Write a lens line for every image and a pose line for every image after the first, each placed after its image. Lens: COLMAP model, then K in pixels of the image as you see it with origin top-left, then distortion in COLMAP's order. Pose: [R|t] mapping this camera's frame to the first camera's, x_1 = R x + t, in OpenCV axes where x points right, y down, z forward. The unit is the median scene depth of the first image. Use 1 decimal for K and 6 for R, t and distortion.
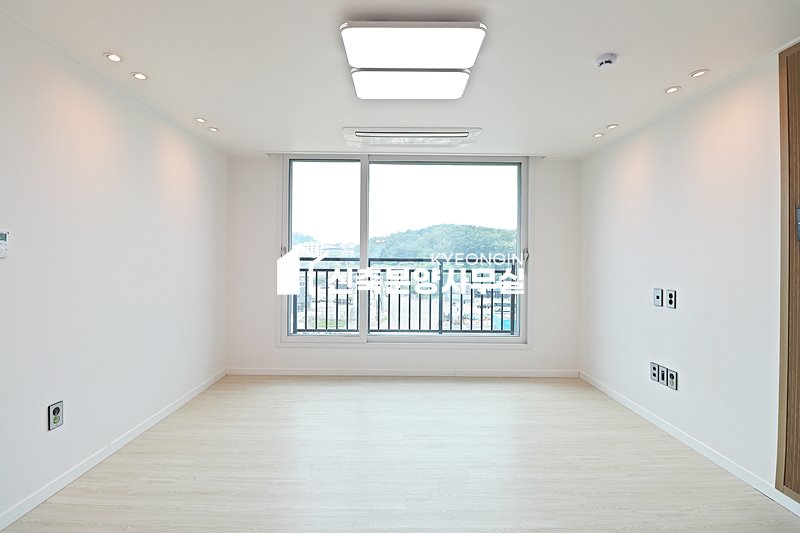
lens RADIAL K [[373.8, 0, 399.6], [0, 373.8, 256.8], [0, 0, 1]] dist [-0.000869, -0.013882]
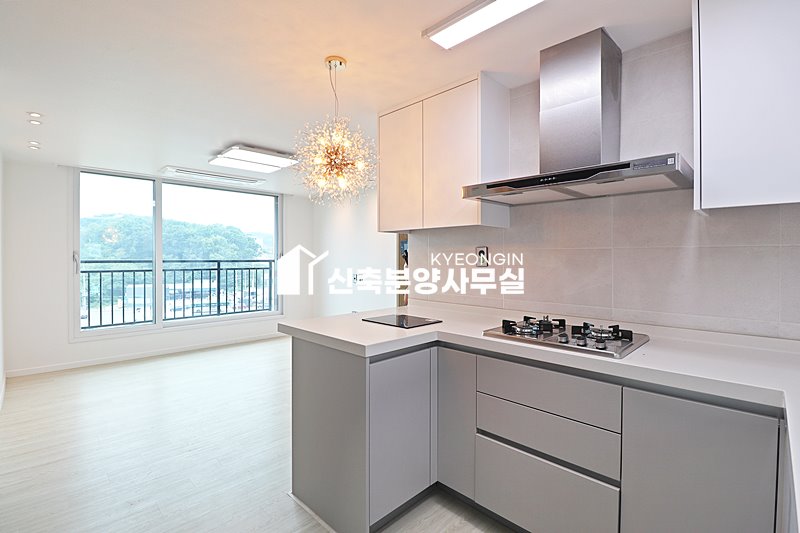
lens RADIAL K [[369.8, 0, 400.0], [0, 369.8, 259.1], [0, 0, 1]] dist [-0.000758, -0.013945]
pose [[0.710181, -0.013563, 0.703888, -0.414390], [0.003661, 0.999872, 0.015572, -0.018550], [-0.704009, -0.008482, 0.710140, -0.450195]]
